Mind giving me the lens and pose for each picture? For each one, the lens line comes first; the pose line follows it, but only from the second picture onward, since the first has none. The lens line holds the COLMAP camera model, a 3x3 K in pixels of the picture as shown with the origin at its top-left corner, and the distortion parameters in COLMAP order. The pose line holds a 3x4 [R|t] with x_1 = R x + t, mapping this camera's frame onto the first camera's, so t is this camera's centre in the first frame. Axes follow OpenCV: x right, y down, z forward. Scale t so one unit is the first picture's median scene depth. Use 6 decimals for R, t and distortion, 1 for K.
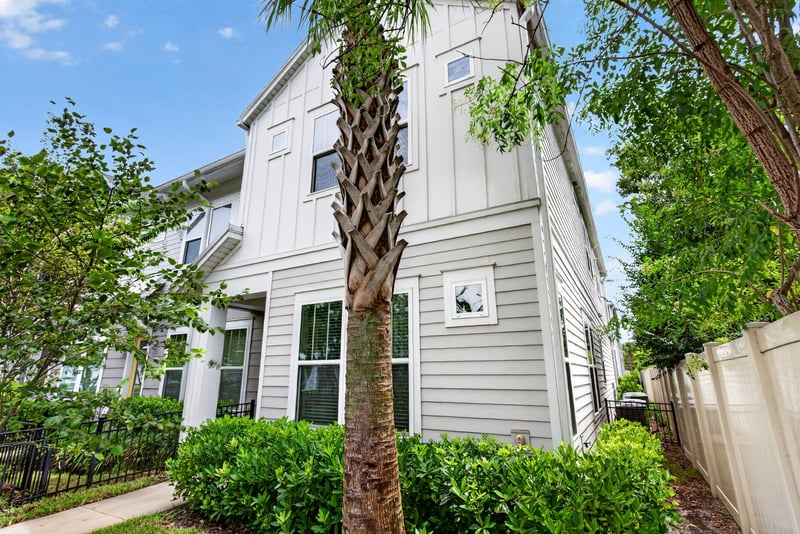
lens RADIAL K [[390.3, 0, 400.4], [0, 390.3, 258.1], [0, 0, 1]] dist [0.000890, -0.000879]
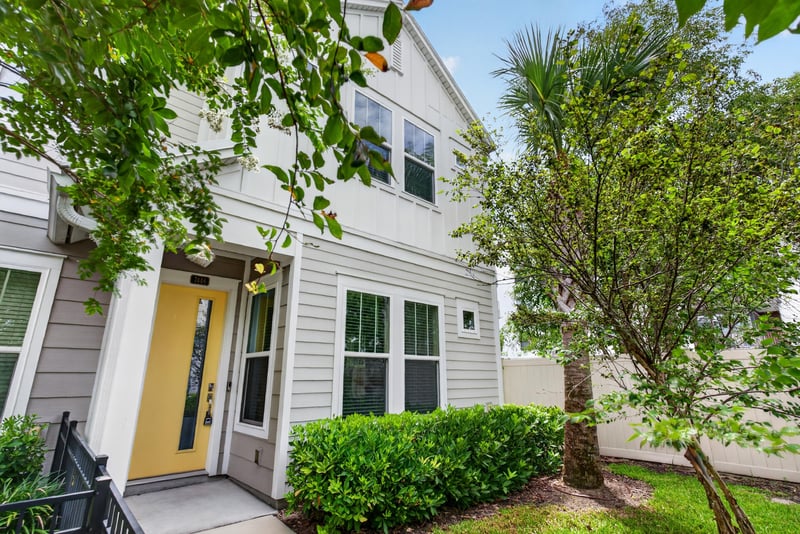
lens RADIAL K [[390.3, 0, 400.4], [0, 390.3, 258.1], [0, 0, 1]] dist [0.000890, -0.000879]
pose [[0.290284, 0.276128, 0.916236, -1.164175], [-0.281079, 0.939833, -0.194187, 0.208735], [-0.914730, -0.201165, 0.350432, 0.636812]]
